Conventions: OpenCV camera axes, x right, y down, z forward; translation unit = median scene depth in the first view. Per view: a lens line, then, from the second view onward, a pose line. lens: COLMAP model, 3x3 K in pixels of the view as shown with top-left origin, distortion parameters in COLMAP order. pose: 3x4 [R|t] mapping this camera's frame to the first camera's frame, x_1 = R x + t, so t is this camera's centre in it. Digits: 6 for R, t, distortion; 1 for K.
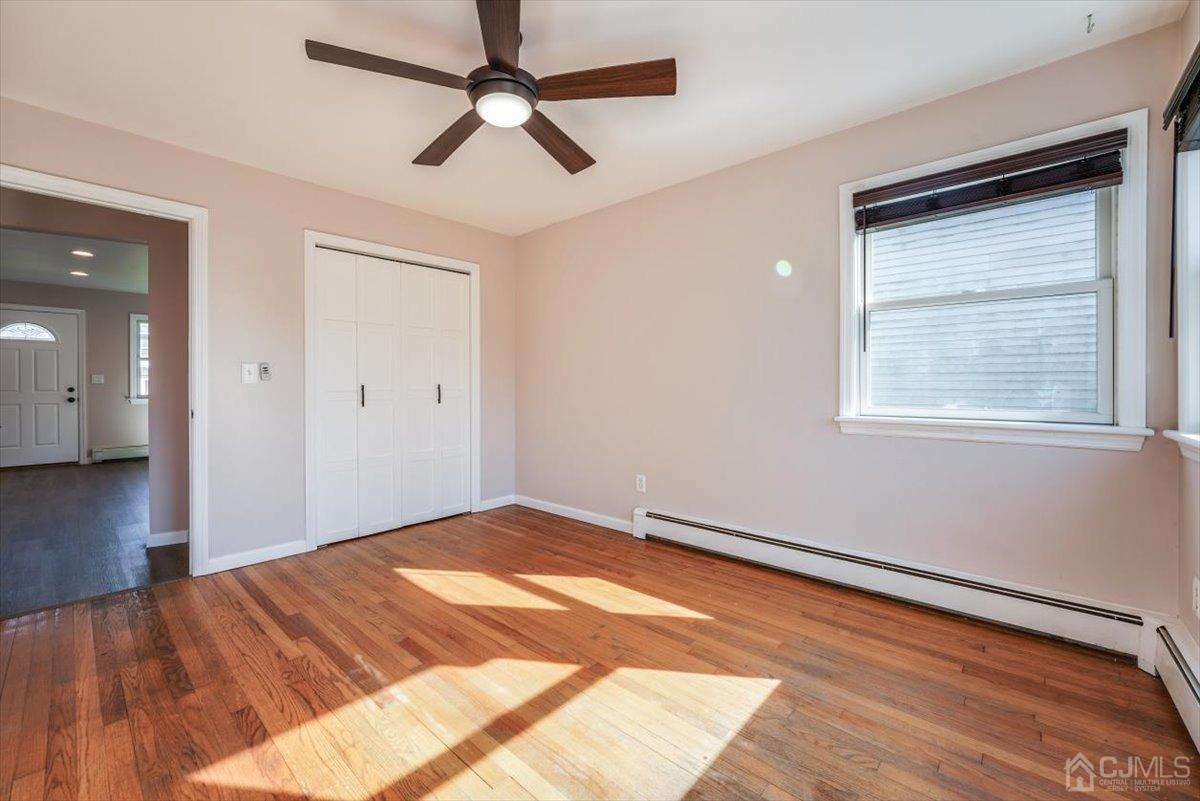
lens RADIAL K [[488.8, 0, 595.9], [0, 488.8, 391.7], [0, 0, 1]] dist [-0.011584, 0.002236]
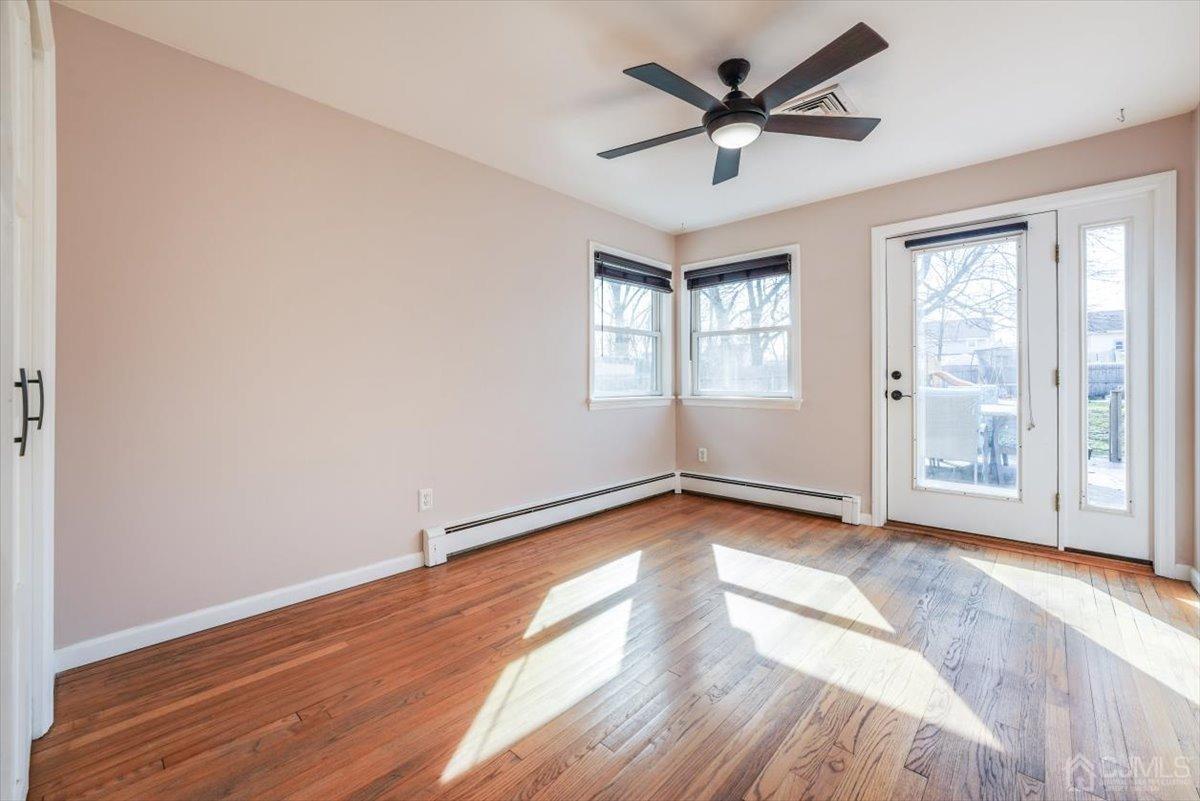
lens RADIAL K [[488.8, 0, 617.8], [0, 488.8, 379.8], [0, 0, 1]] dist [-0.011584, 0.002236]
pose [[-0.013038, 0.003351, 0.999909, -1.015619], [0.012182, 0.999921, -0.003192, -0.000634], [-0.999841, 0.012140, -0.013078, 0.992472]]
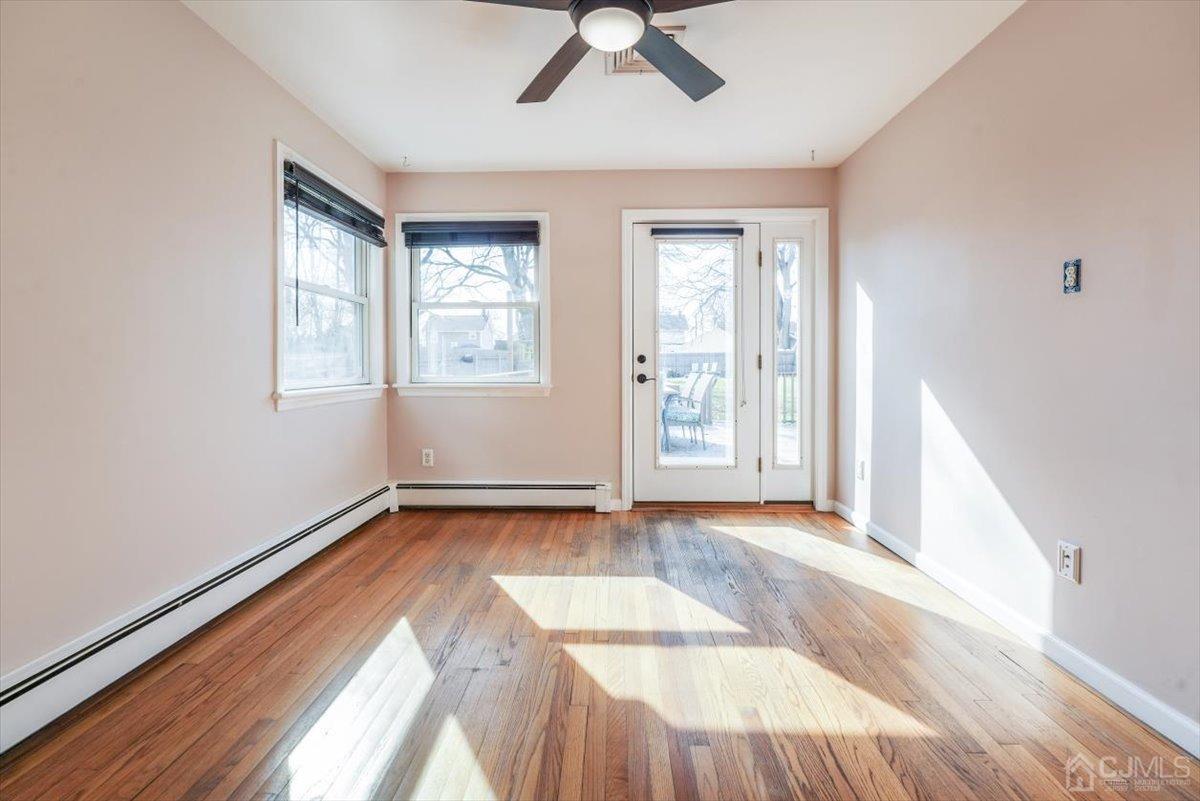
lens RADIAL K [[488.8, 0, 602.0], [0, 488.8, 369.1], [0, 0, 1]] dist [-0.011584, 0.002236]
pose [[-0.650550, -0.007372, 0.759428, -0.627252], [0.009439, 0.999797, 0.017792, -0.006160], [-0.759405, 0.018743, -0.650348, 1.200192]]
